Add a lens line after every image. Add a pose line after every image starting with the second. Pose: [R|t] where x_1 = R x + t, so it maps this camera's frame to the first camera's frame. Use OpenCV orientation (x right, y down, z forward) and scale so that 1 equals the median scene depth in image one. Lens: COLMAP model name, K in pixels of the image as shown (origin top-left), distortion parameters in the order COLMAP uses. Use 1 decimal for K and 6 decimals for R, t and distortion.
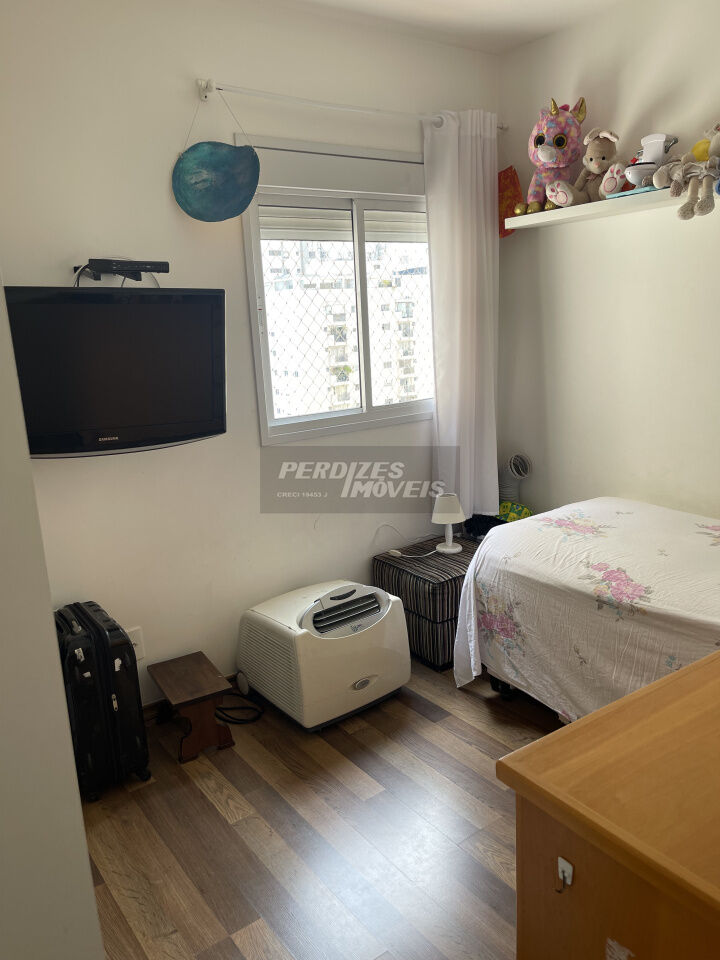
lens RADIAL K [[735.5, 0, 360.0], [0, 735.5, 480.0], [0, 0, 1]] dist [0.115509, -0.151873]
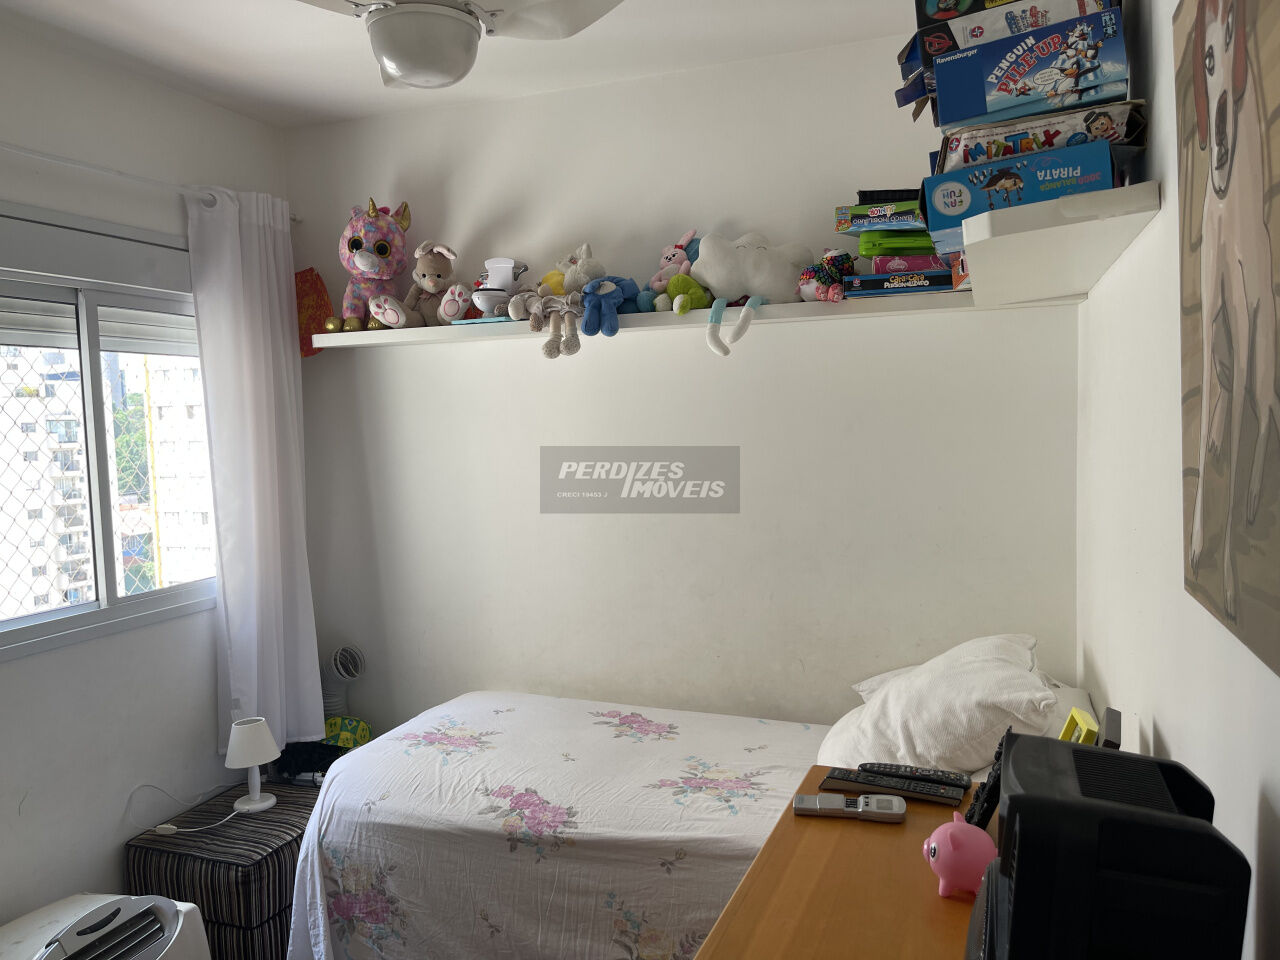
lens RADIAL K [[975.4, 0, 640.0], [0, 975.4, 480.0], [0, 0, 1]] dist [0.074978, -0.099358]
pose [[0.824988, -0.013688, 0.564984, -0.102987], [0.113203, 0.983448, -0.141473, -0.031751], [-0.553696, 0.180671, 0.812883, 0.044529]]
